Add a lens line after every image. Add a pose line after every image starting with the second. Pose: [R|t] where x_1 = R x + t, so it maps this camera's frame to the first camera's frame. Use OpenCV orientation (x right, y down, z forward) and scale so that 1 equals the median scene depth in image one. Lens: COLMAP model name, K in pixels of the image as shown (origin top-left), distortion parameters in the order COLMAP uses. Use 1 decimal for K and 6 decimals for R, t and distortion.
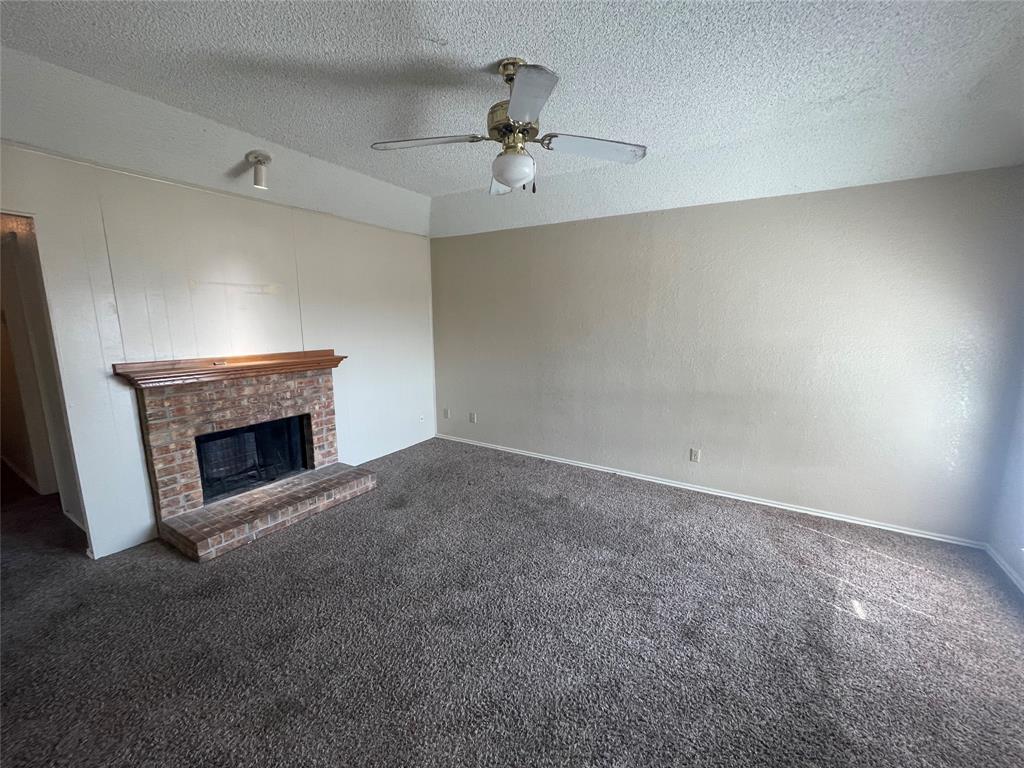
lens RADIAL K [[414.6, 0, 508.5], [0, 414.6, 385.3], [0, 0, 1]] dist [0.000479, -0.000528]
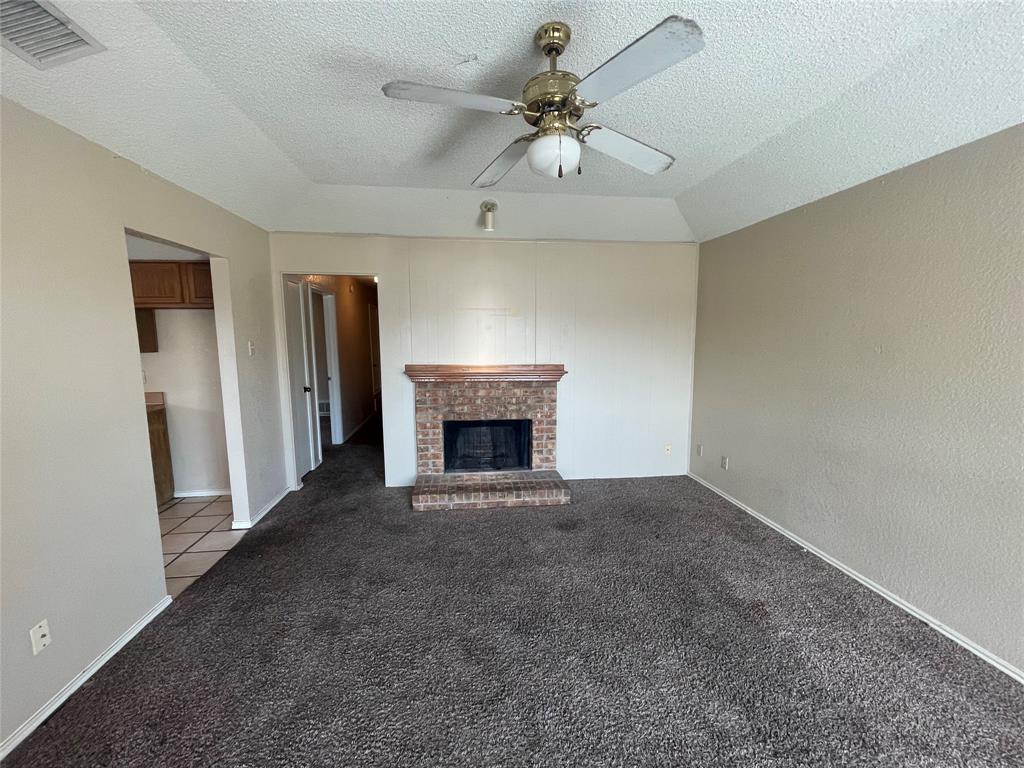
lens RADIAL K [[414.6, 0, 508.5], [0, 414.6, 385.3], [0, 0, 1]] dist [0.000479, -0.000528]
pose [[0.619285, 0.094676, -0.779437, 0.376743], [-0.128119, 0.991583, 0.018651, -0.040402], [0.774643, 0.088311, 0.626203, 0.261115]]
